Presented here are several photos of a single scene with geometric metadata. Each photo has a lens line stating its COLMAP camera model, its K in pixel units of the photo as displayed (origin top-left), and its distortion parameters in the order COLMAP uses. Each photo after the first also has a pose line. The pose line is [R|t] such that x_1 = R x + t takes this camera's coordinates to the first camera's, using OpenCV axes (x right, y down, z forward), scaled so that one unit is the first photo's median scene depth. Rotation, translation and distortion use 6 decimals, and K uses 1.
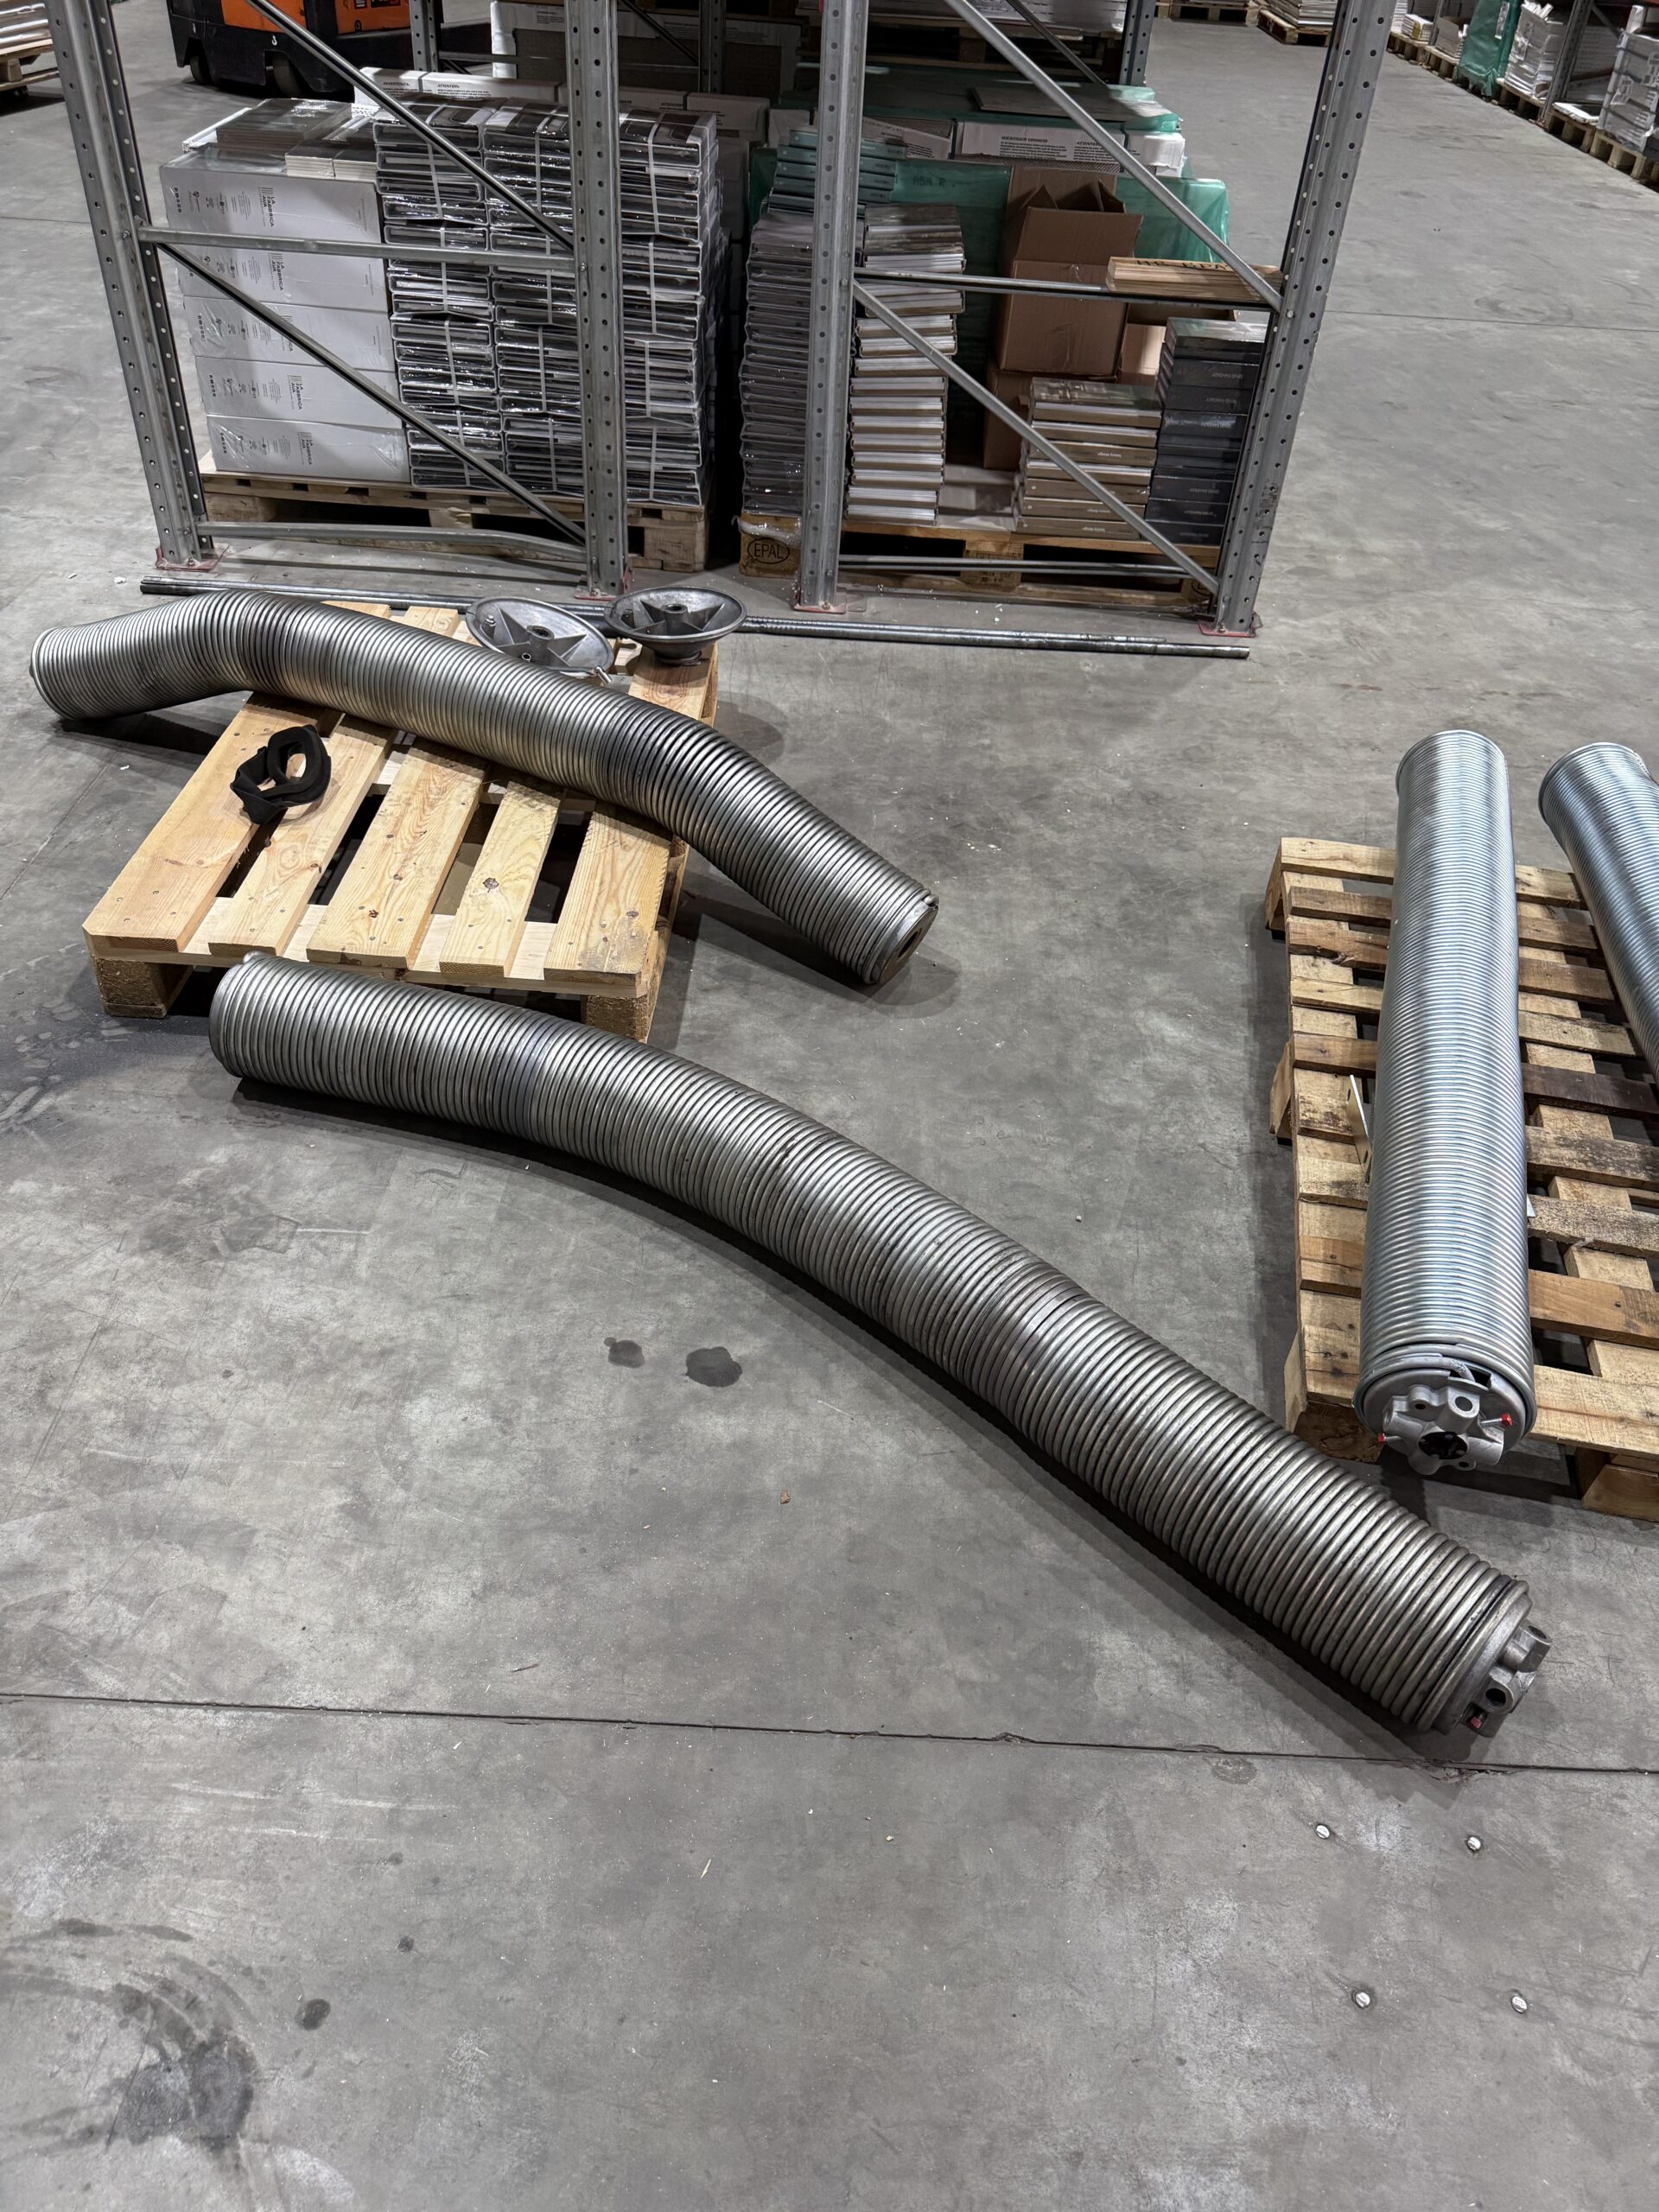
lens RADIAL K [[1571.4, 0, 842.4], [0, 1571.4, 1101.0], [0, 0, 1]] dist [0.047291, -0.064254]
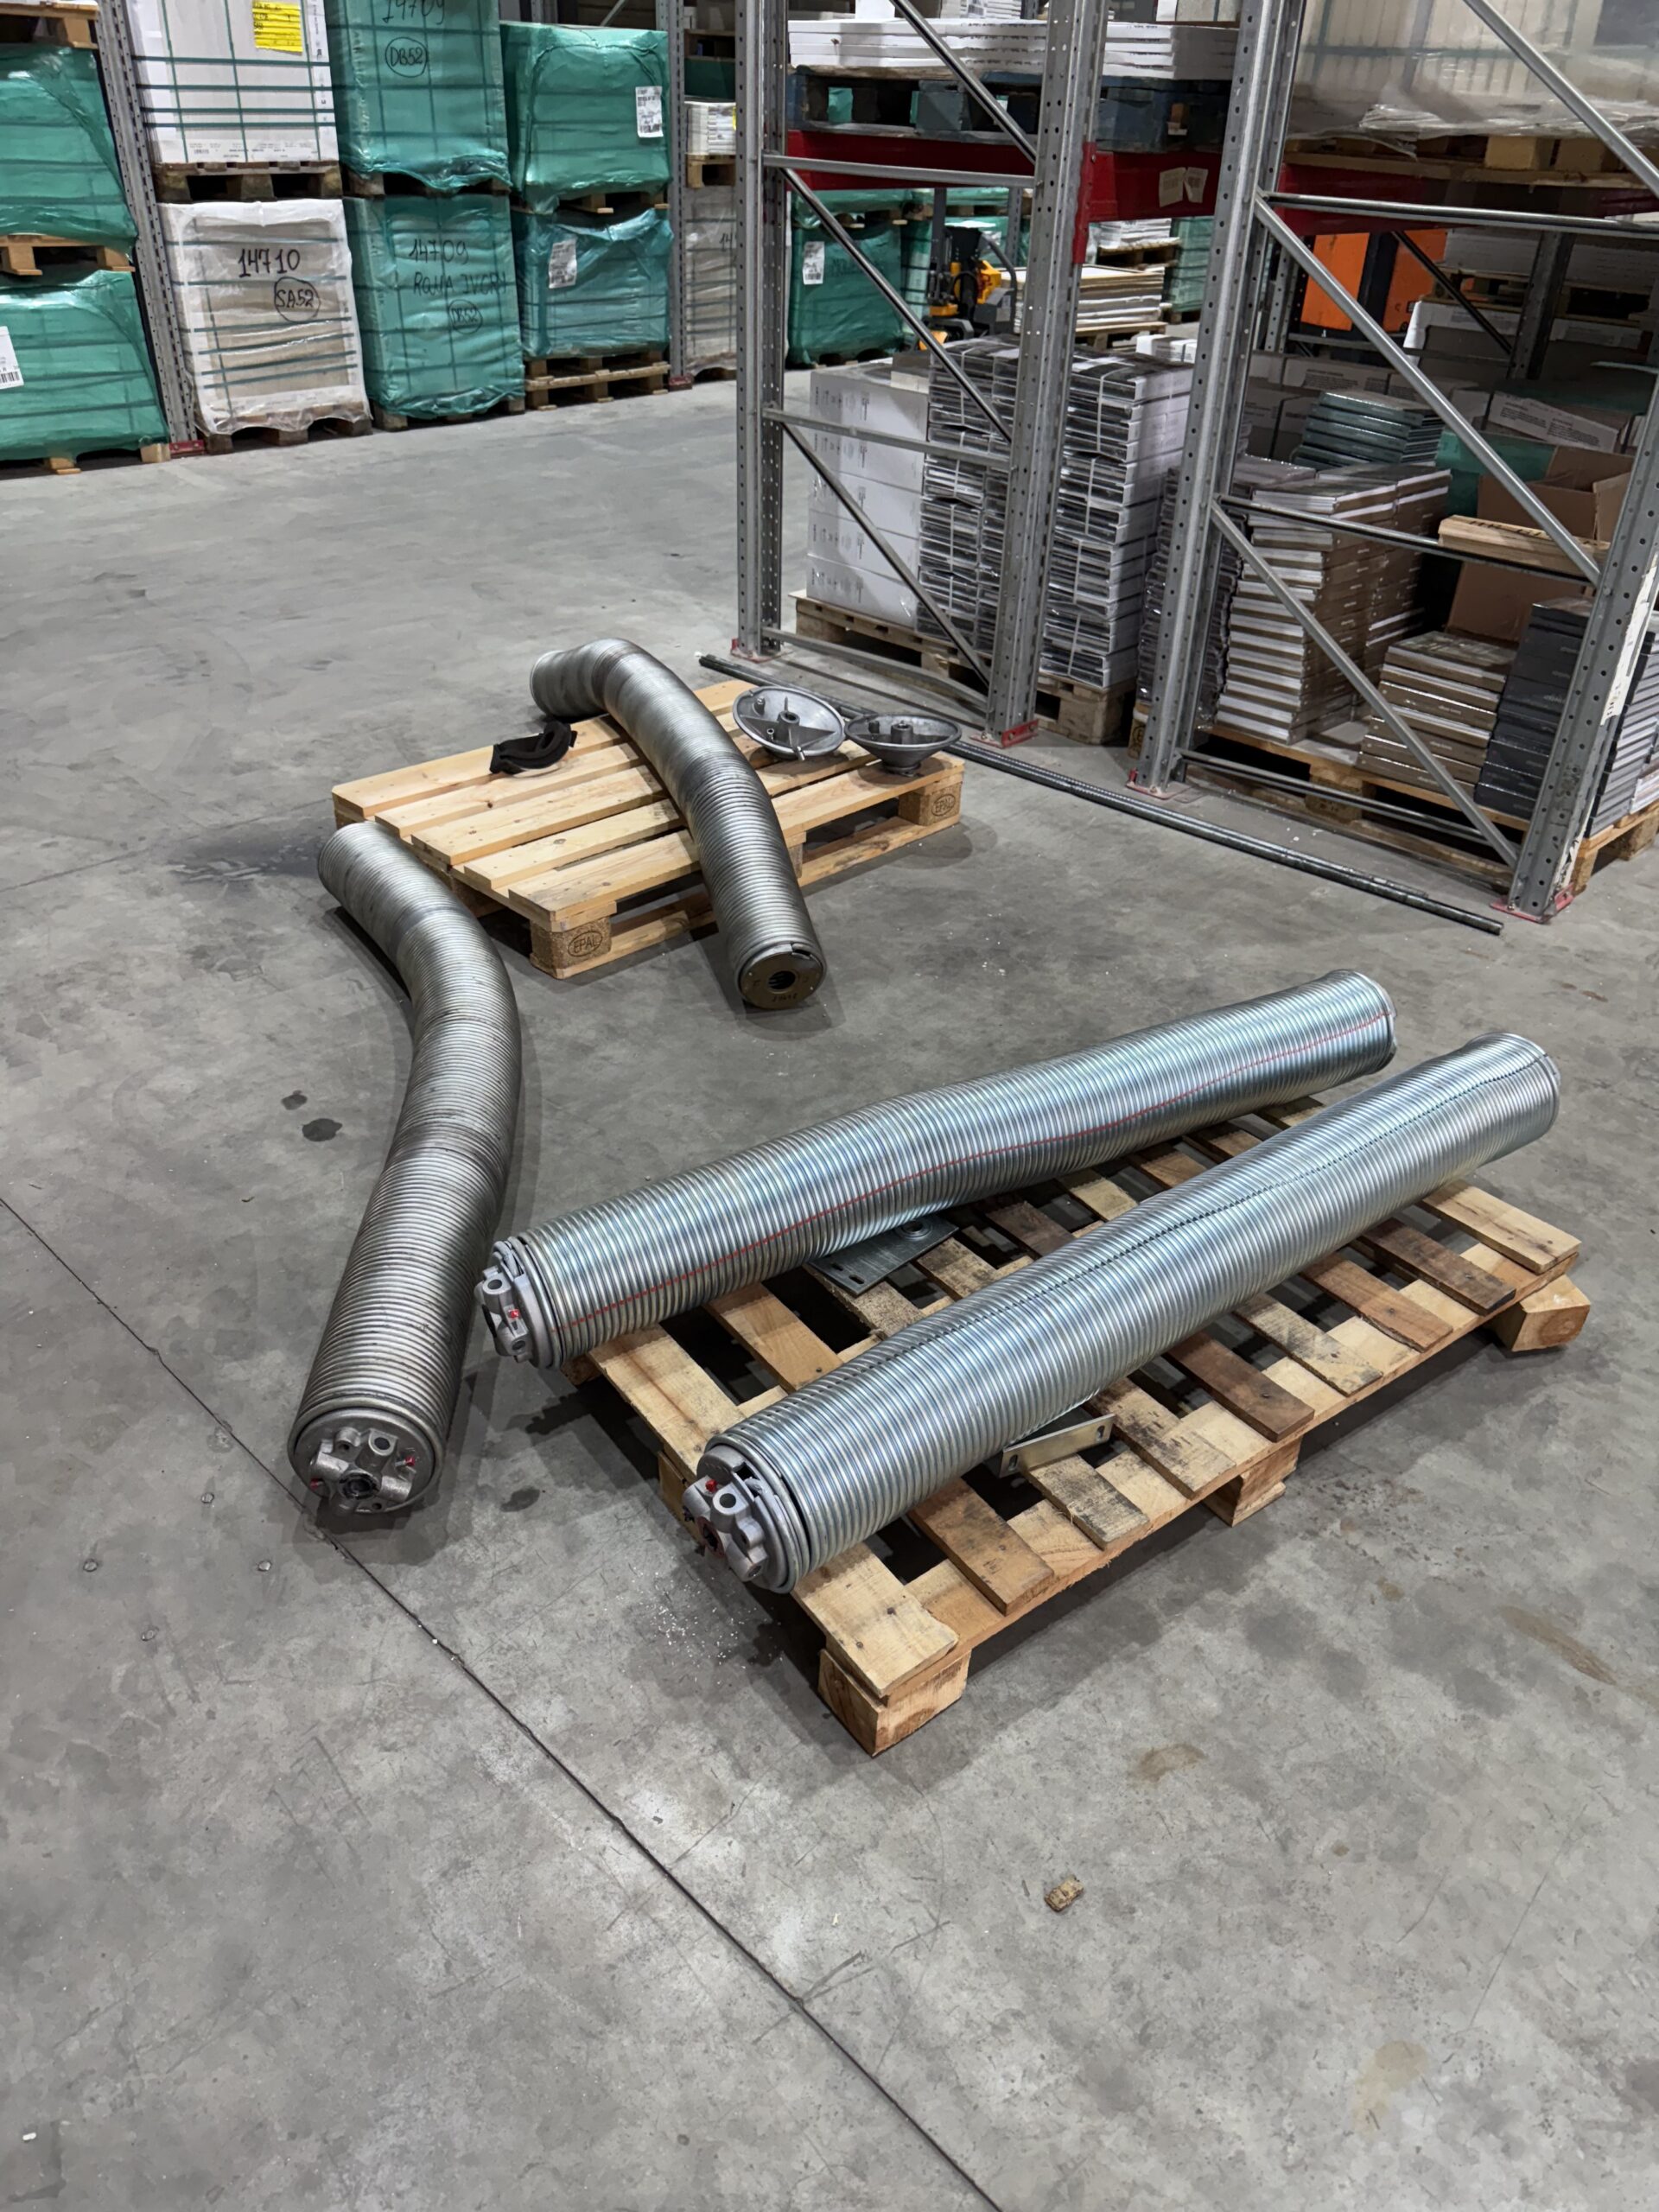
lens RADIAL K [[1571.4, 0, 822.0], [0, 1571.4, 1121.7], [0, 0, 1]] dist [0.047291, -0.064254]
pose [[0.737556, 0.343529, -0.581377, 0.546403], [-0.424108, 0.905607, -0.002926, -0.008451], [0.525494, 0.248724, 0.813629, 0.059761]]
